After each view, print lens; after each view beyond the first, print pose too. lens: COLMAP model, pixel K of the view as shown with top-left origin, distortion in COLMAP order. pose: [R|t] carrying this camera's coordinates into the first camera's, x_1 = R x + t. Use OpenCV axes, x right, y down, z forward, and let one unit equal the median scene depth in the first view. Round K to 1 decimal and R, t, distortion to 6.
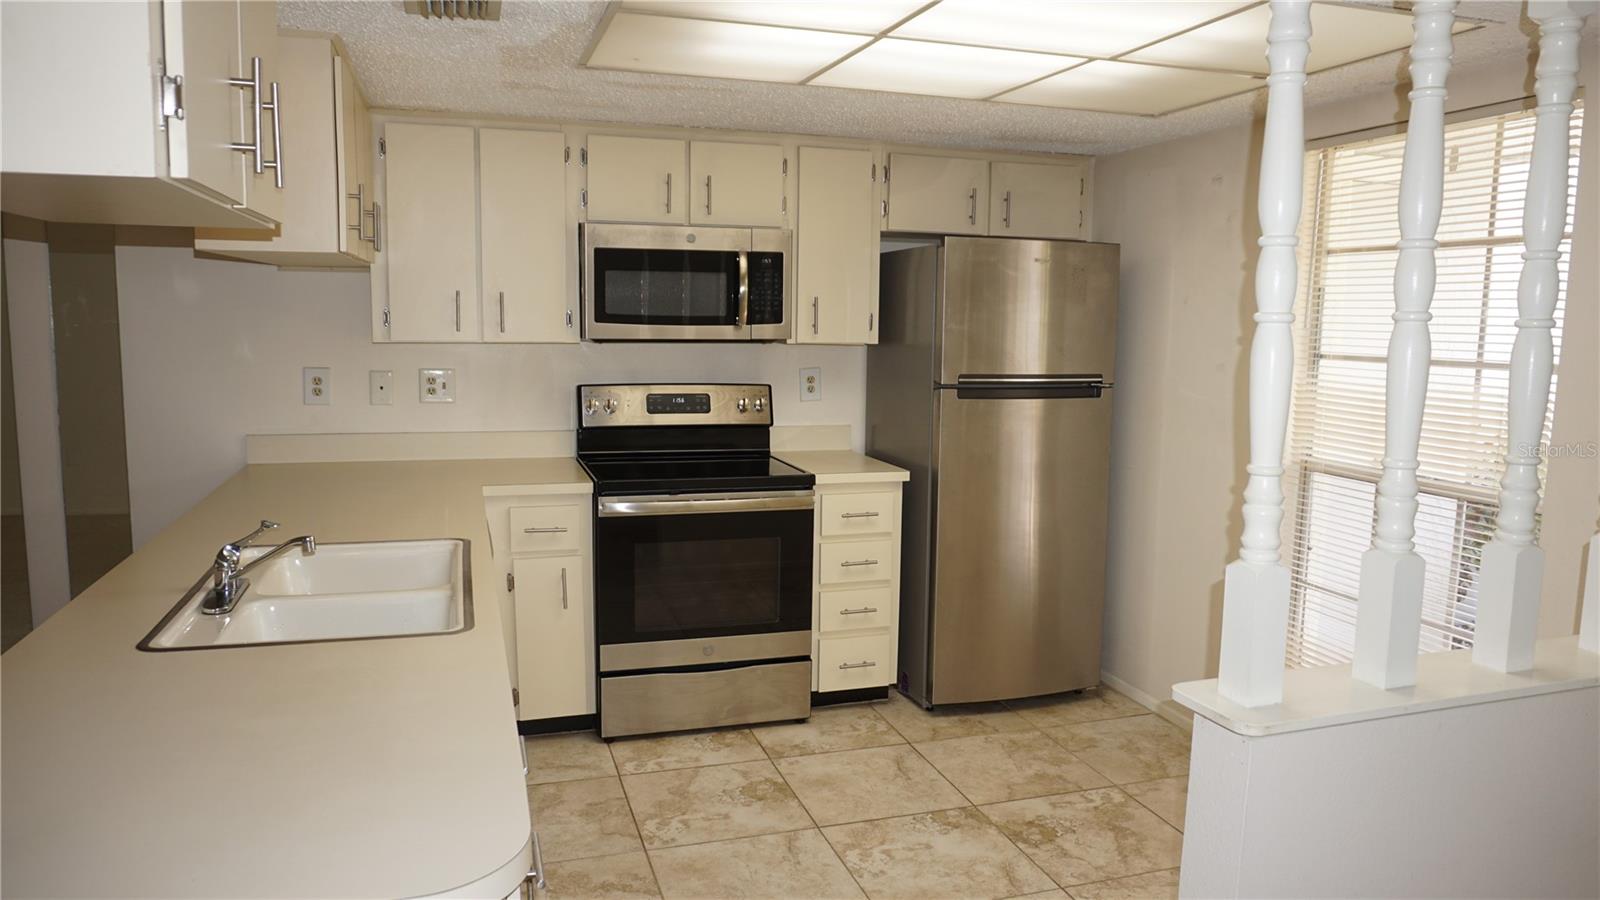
lens RADIAL K [[1092.3, 0, 796.7], [0, 1092.3, 451.8], [0, 0, 1]] dist [-0.065378, 0.036868]
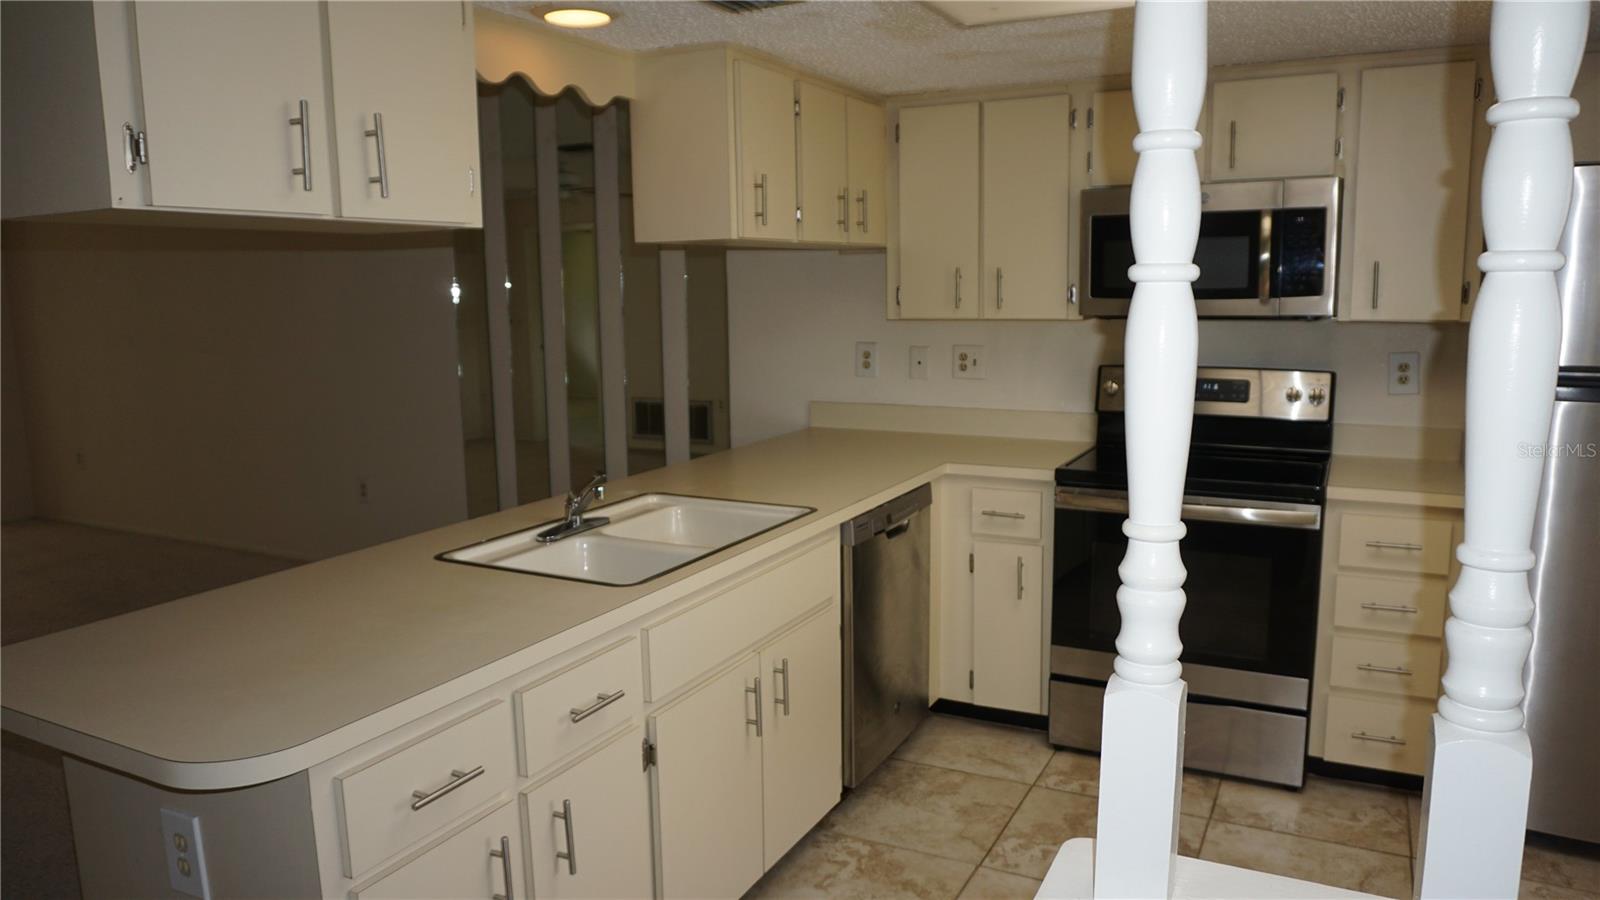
lens RADIAL K [[1092.3, 0, 802.0], [0, 1092.3, 447.7], [0, 0, 1]] dist [-0.065378, 0.036868]
pose [[0.701709, 0.078344, -0.708143, 0.310042], [-0.063777, 0.996853, 0.047088, -0.020836], [0.709603, 0.012122, 0.704497, 0.184141]]
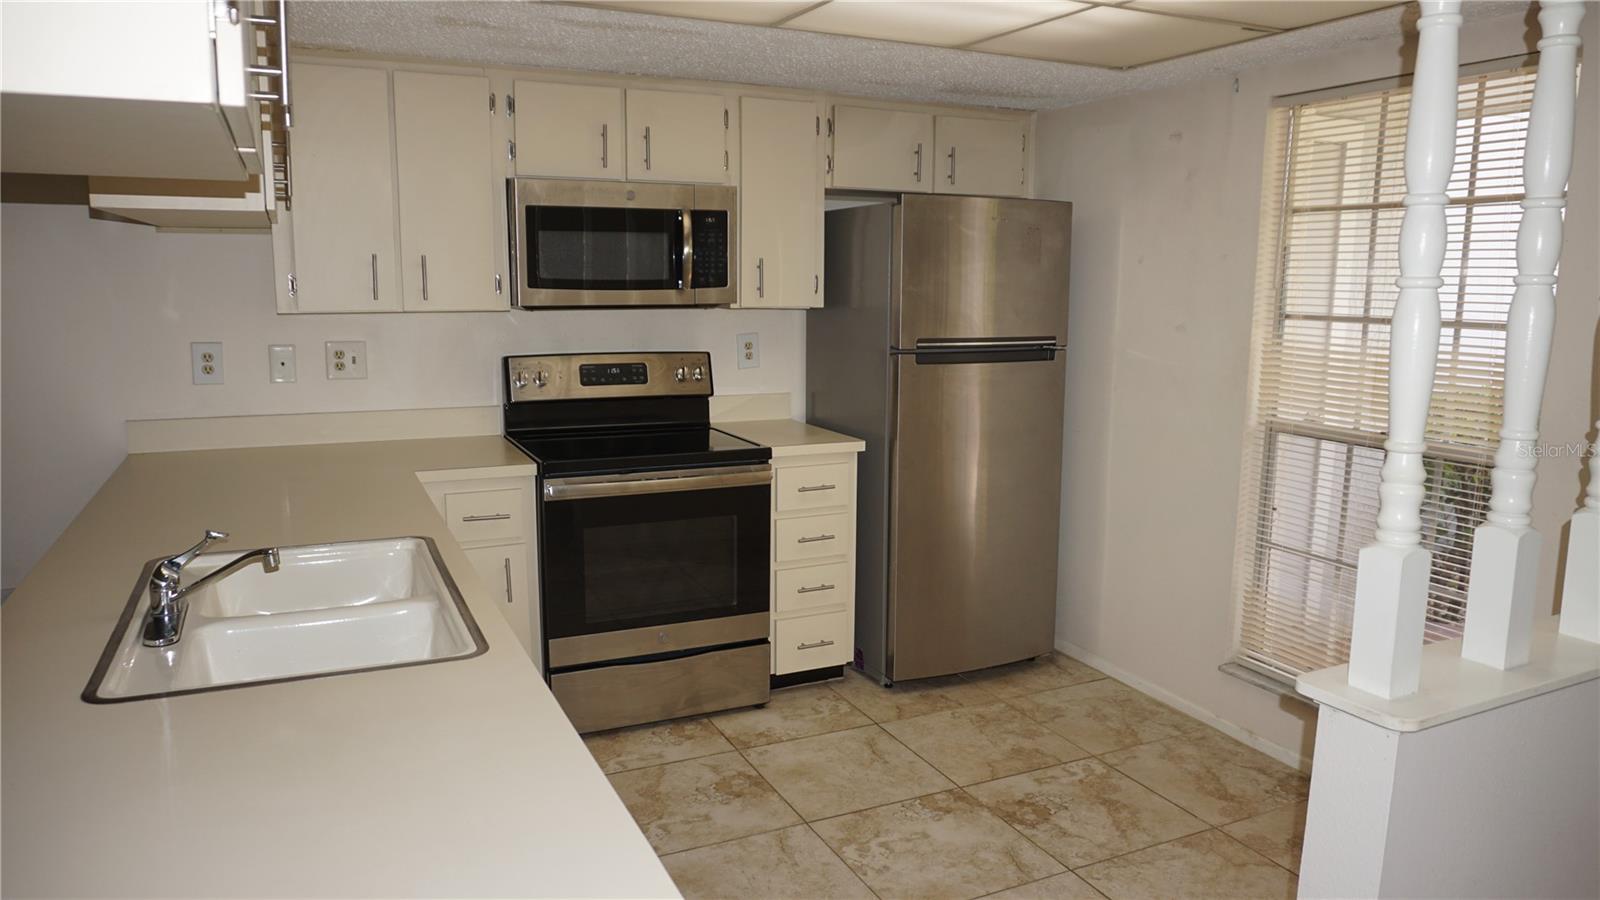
lens RADIAL K [[1092.3, 0, 799.7], [0, 1092.3, 451.5], [0, 0, 1]] dist [-0.065378, 0.036868]
pose [[0.990440, -0.028697, 0.134925, -0.088246], [0.023755, 0.998991, 0.038103, -0.011389], [-0.135883, -0.034534, 0.990123, 0.063637]]
